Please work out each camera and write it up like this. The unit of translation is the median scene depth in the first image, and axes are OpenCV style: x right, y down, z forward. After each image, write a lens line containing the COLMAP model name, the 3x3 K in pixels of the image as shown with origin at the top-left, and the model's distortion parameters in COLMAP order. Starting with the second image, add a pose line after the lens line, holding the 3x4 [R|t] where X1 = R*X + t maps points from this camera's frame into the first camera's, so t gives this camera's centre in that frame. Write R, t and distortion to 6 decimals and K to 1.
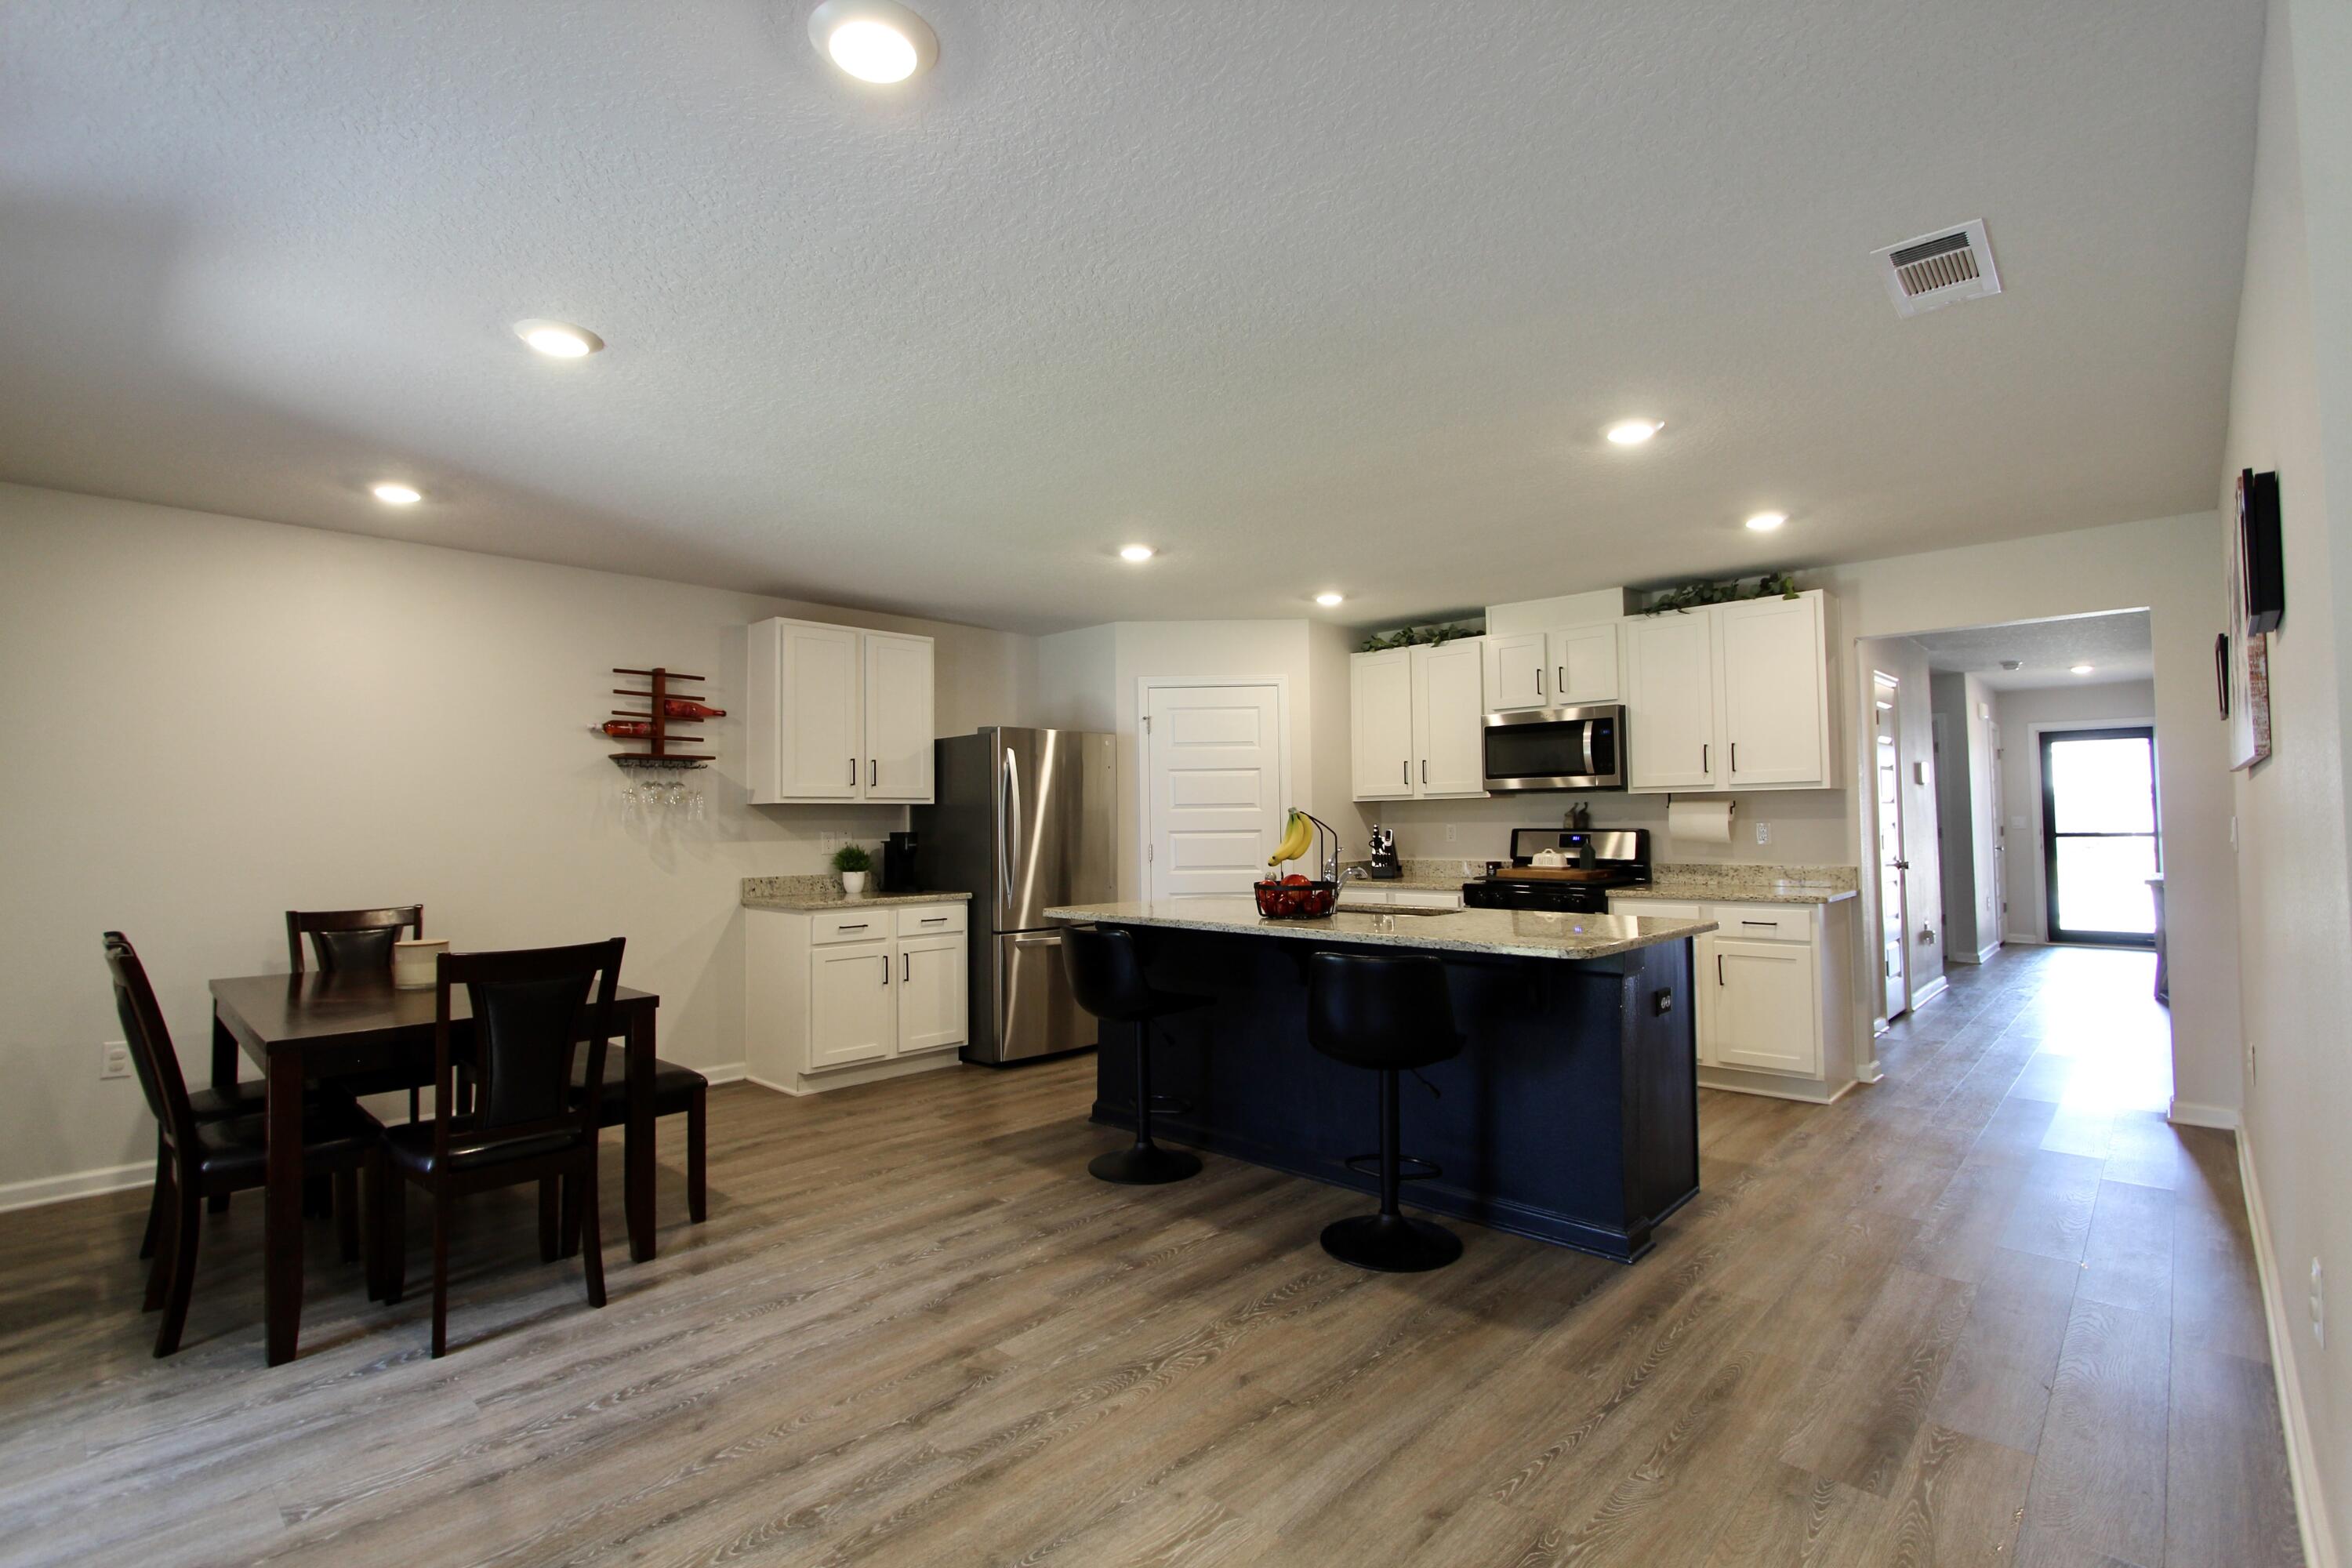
lens RADIAL K [[1087.9, 0, 1175.5], [0, 1087.9, 778.7], [0, 0, 1]] dist [-0.014872, 0.001209]
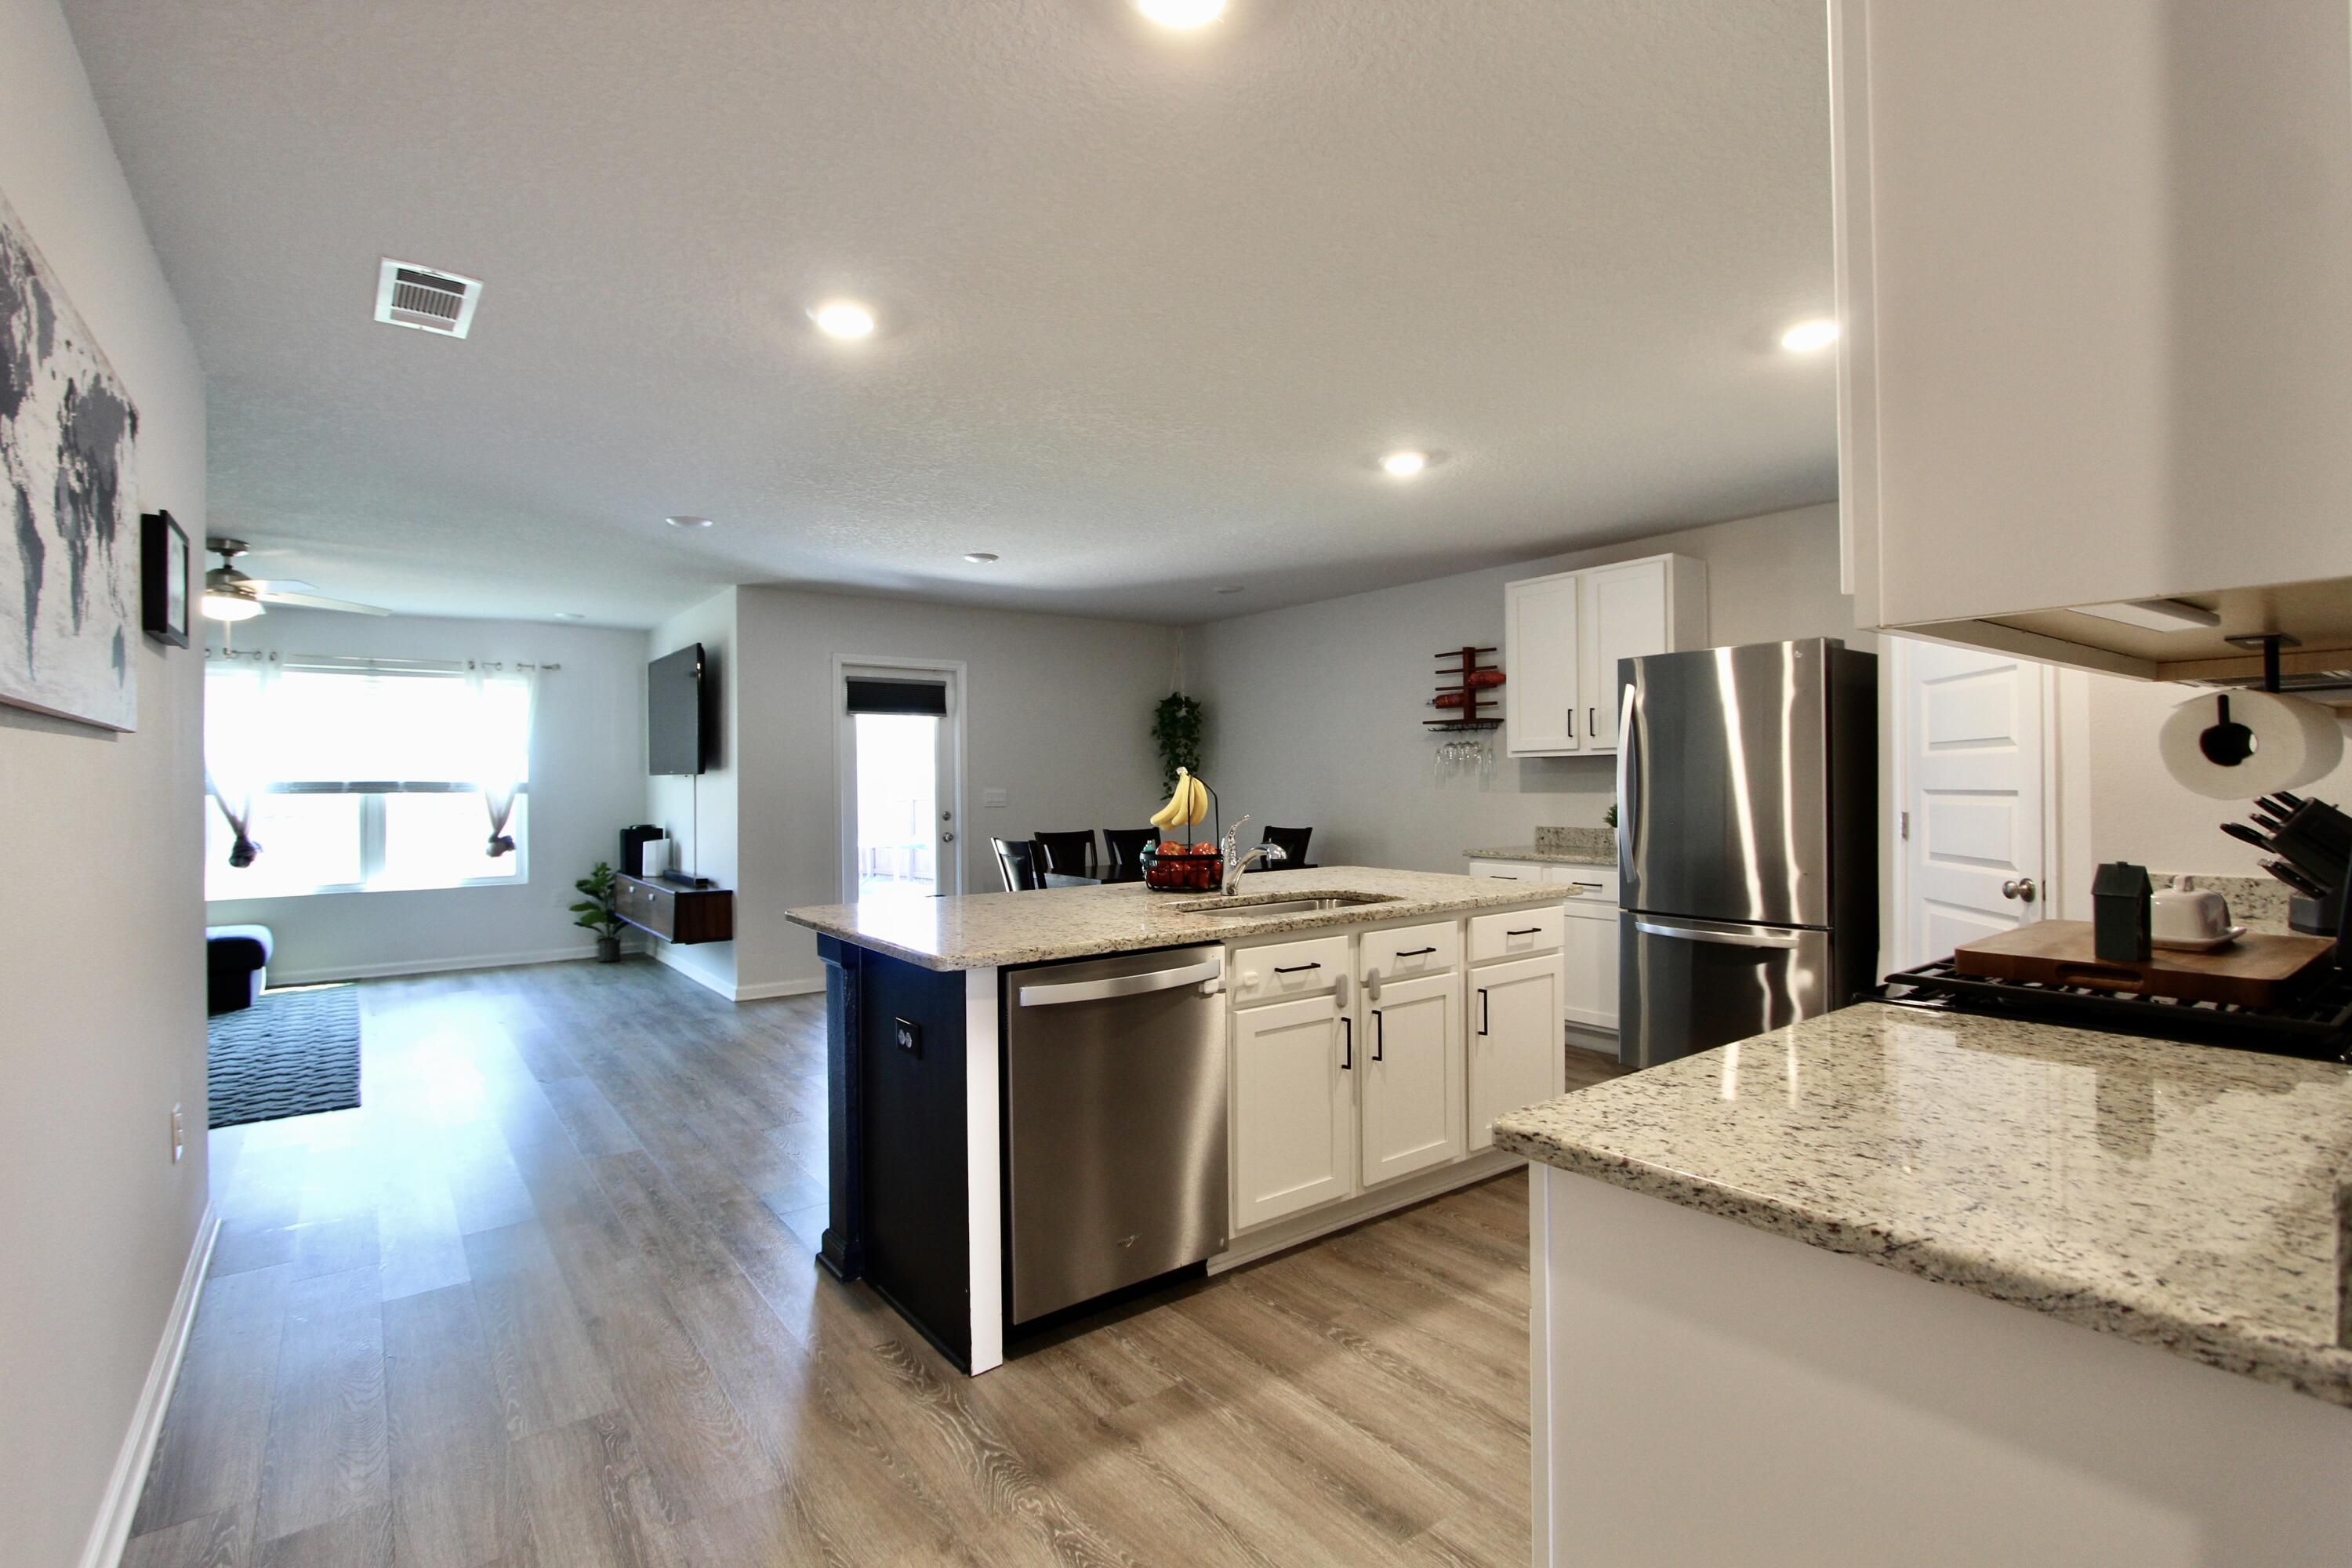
lens RADIAL K [[1087.9, 0, 1175.5], [0, 1087.9, 778.7], [0, 0, 1]] dist [-0.014872, 0.001209]
pose [[-0.168958, 0.009023, -0.985582, 0.738165], [0.052578, 0.998617, 0.000129, 0.025645], [0.984220, -0.051798, -0.169199, 0.846899]]
